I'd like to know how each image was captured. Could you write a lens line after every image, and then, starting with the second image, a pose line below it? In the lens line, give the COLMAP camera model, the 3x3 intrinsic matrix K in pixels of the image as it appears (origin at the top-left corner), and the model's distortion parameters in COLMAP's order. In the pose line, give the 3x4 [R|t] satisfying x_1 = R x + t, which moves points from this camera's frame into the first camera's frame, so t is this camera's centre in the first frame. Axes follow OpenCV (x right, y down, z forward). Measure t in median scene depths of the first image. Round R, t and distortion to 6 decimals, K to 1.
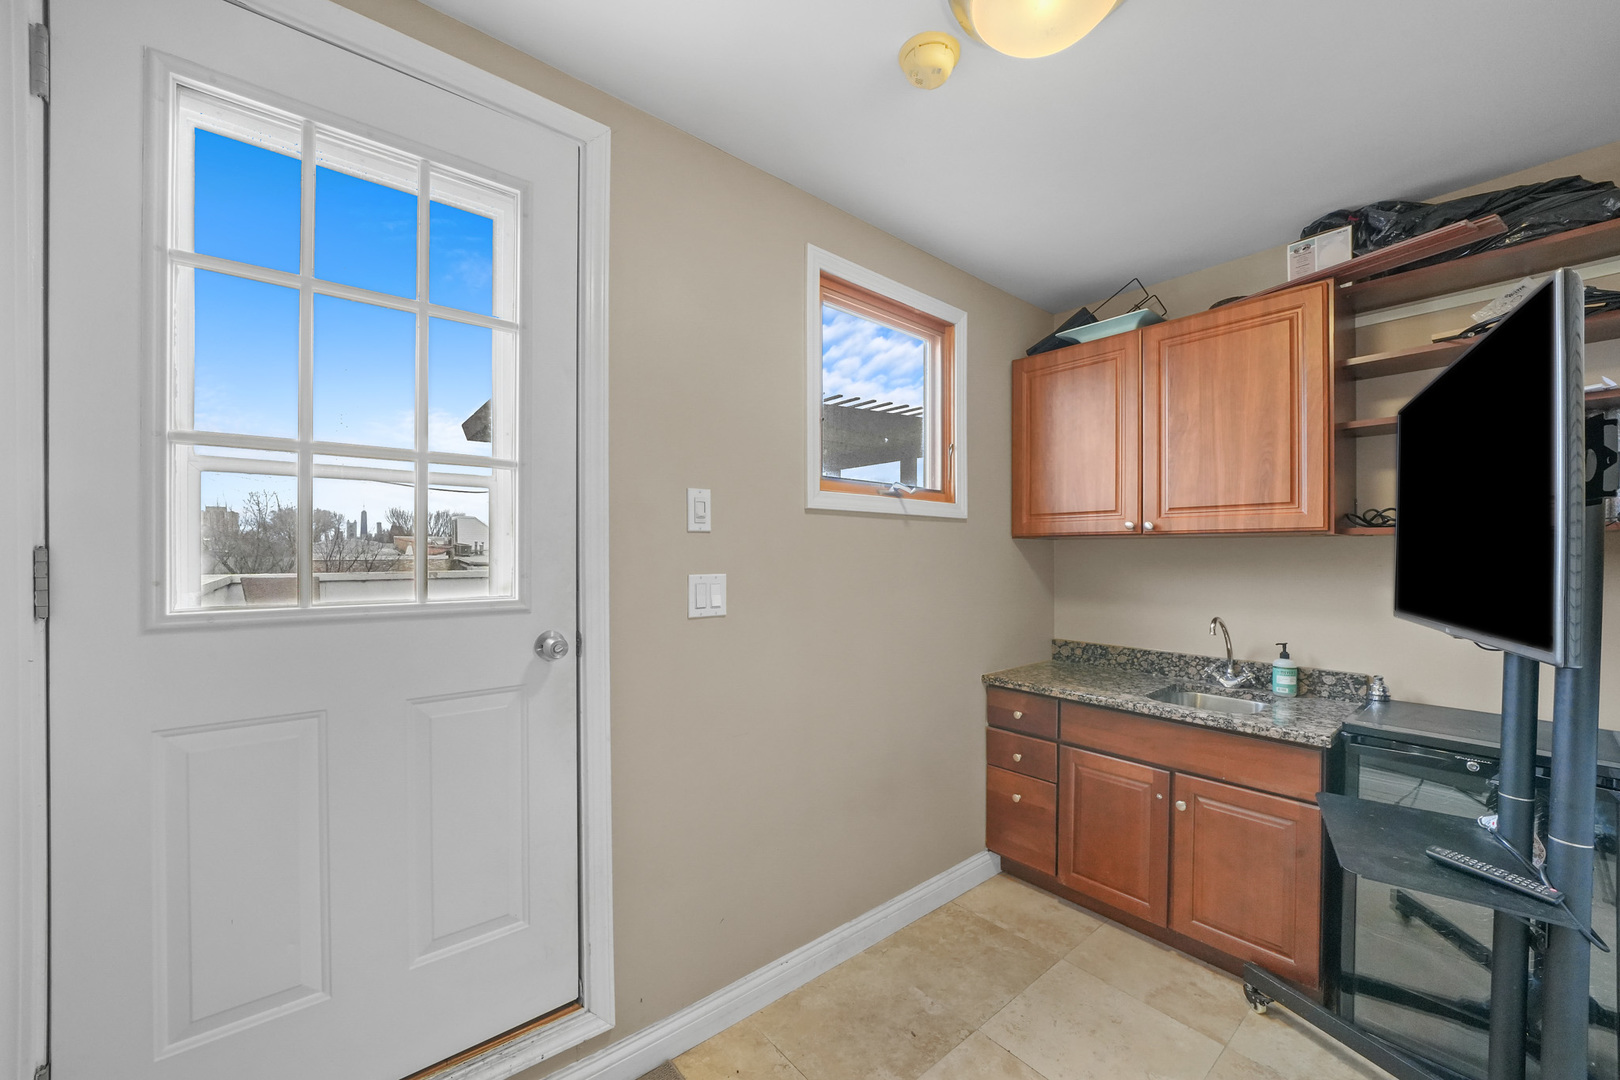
lens RADIAL K [[637.6, 0, 806.7], [0, 637.6, 553.9], [0, 0, 1]] dist [-0.000014, 0.000039]
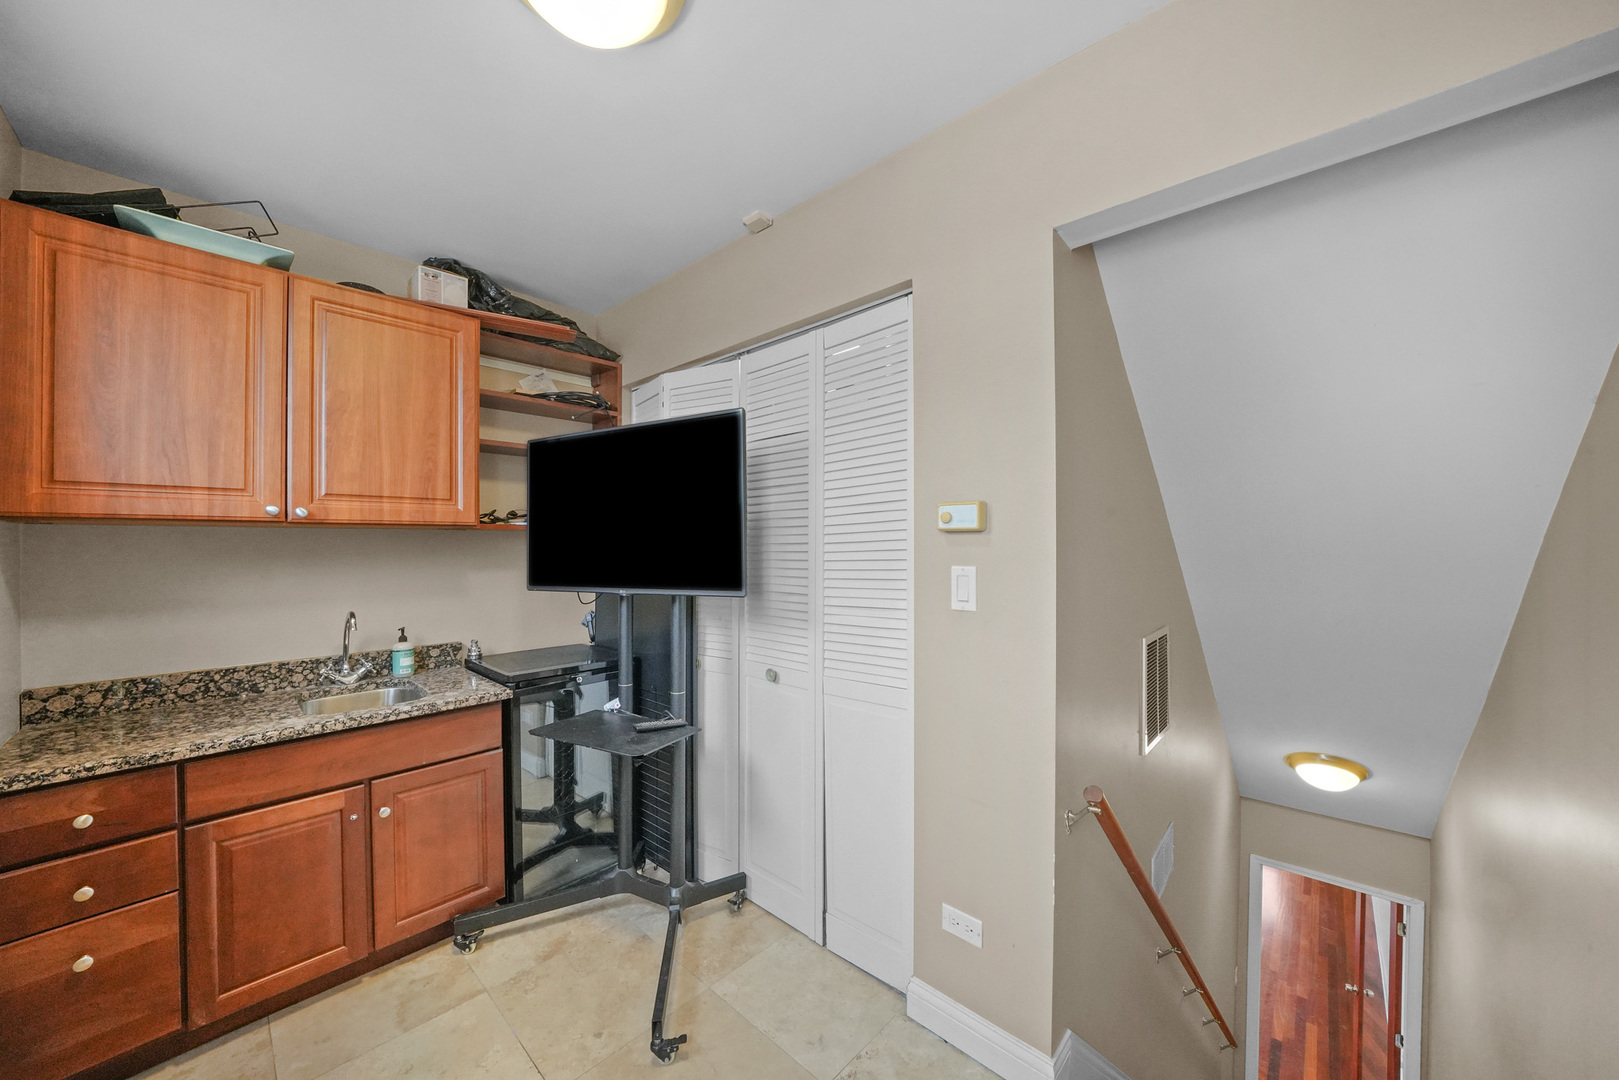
lens RADIAL K [[555.7, 0, 849.0], [0, 555.7, 540.5], [0, 0, 1]] dist [-0.007961, 0.000066]
pose [[-0.149763, 0.001297, 0.988721, -0.293907], [0.004325, 0.999990, -0.000656, -0.003376], [-0.988713, 0.004178, -0.149767, 0.400789]]
